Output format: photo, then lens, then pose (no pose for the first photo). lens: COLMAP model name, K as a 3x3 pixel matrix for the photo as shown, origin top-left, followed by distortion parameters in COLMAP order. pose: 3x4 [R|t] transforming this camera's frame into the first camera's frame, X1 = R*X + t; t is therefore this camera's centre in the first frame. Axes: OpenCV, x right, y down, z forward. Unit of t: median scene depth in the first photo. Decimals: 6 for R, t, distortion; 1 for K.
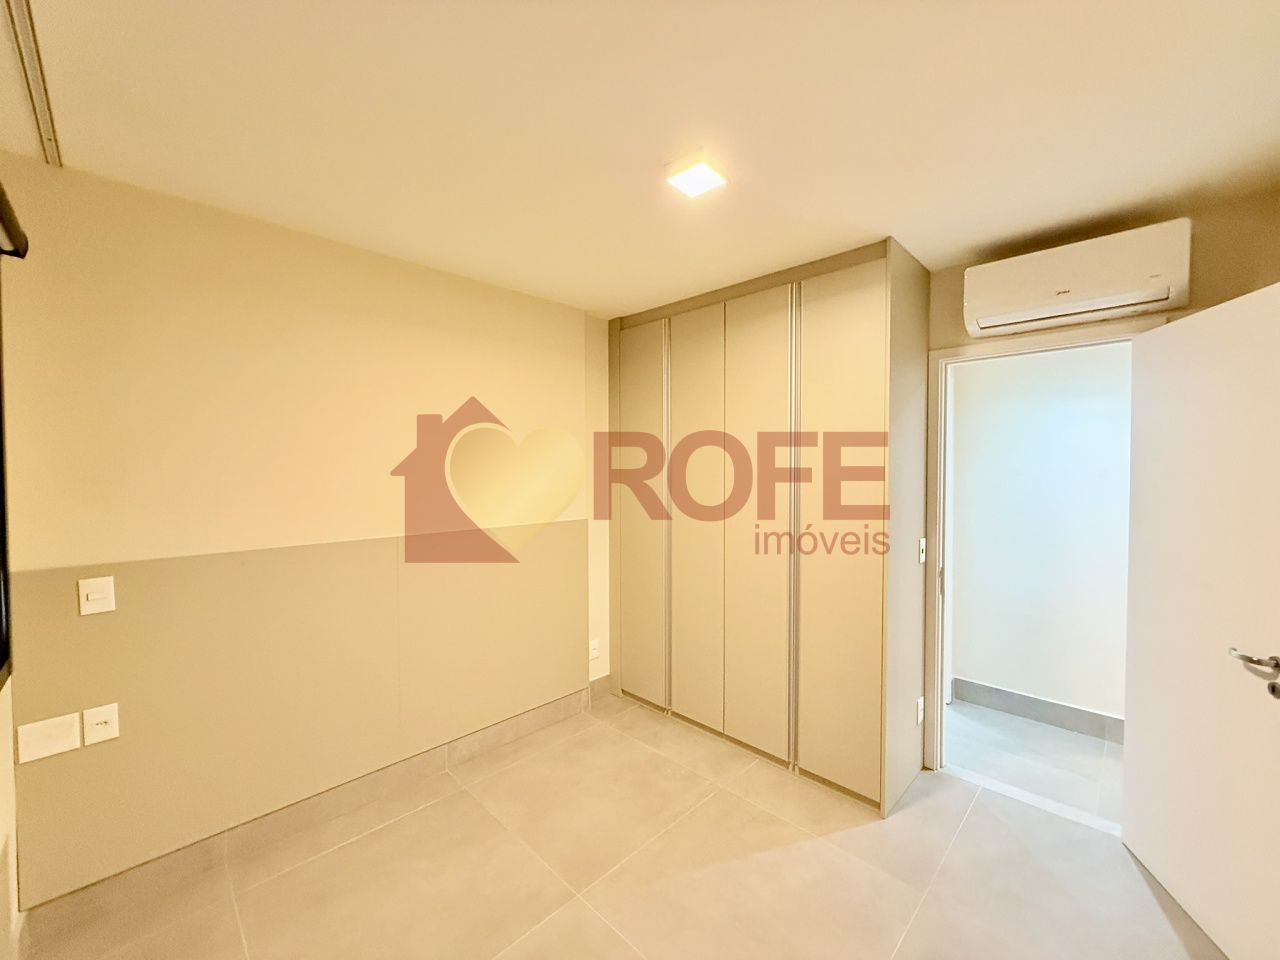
lens RADIAL K [[511.7, 0, 640.8], [0, 511.7, 478.5], [0, 0, 1]] dist [-0.000572, 0.000512]
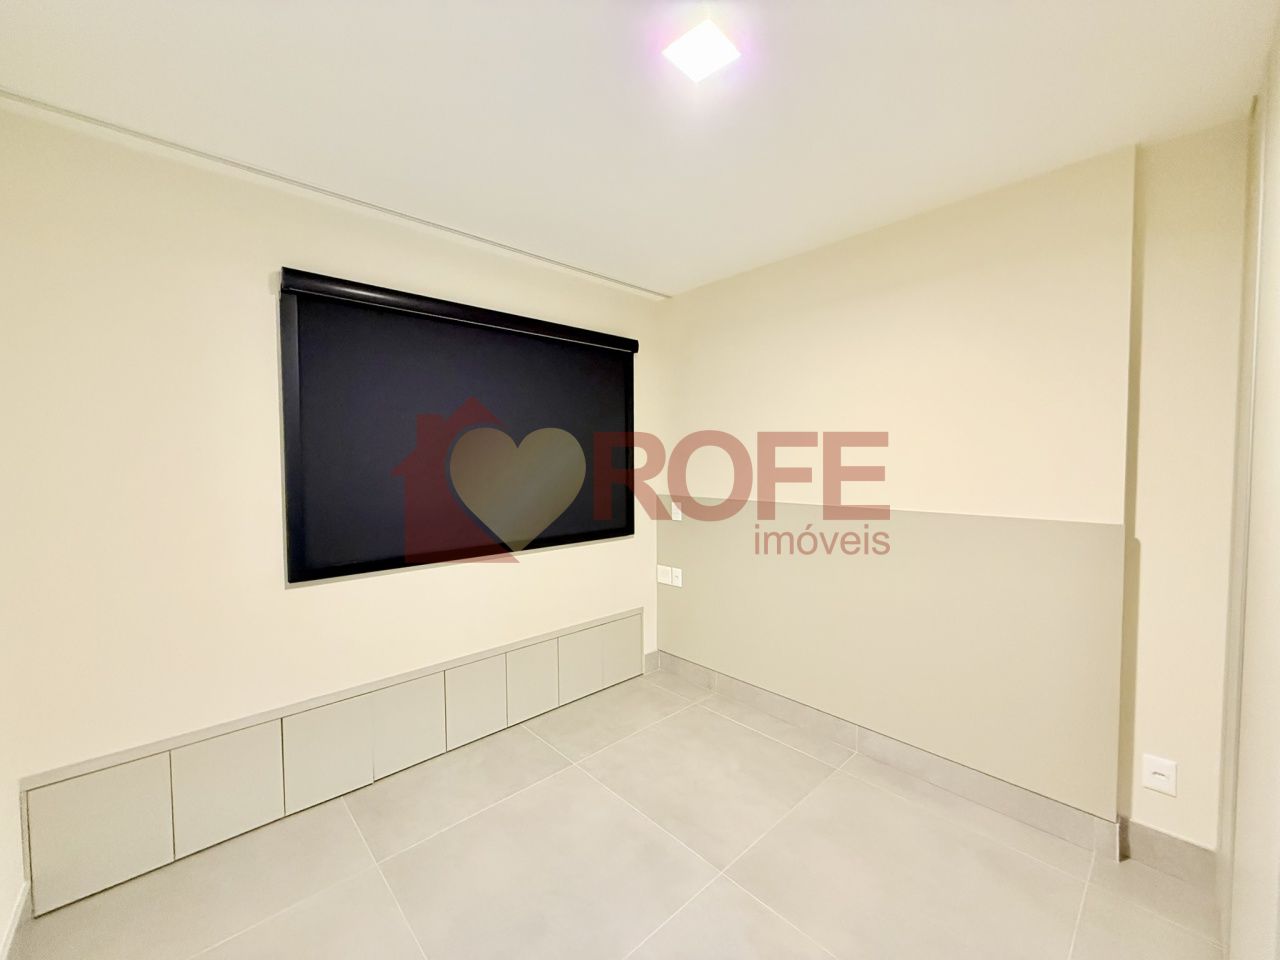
lens RADIAL K [[511.7, 0, 637.7], [0, 511.7, 484.0], [0, 0, 1]] dist [-0.000572, 0.000512]
pose [[-0.044070, 0.040768, -0.998196, 0.875147], [-0.022657, 0.998869, 0.041796, 0.046593], [0.998772, 0.024458, -0.043096, 0.918322]]
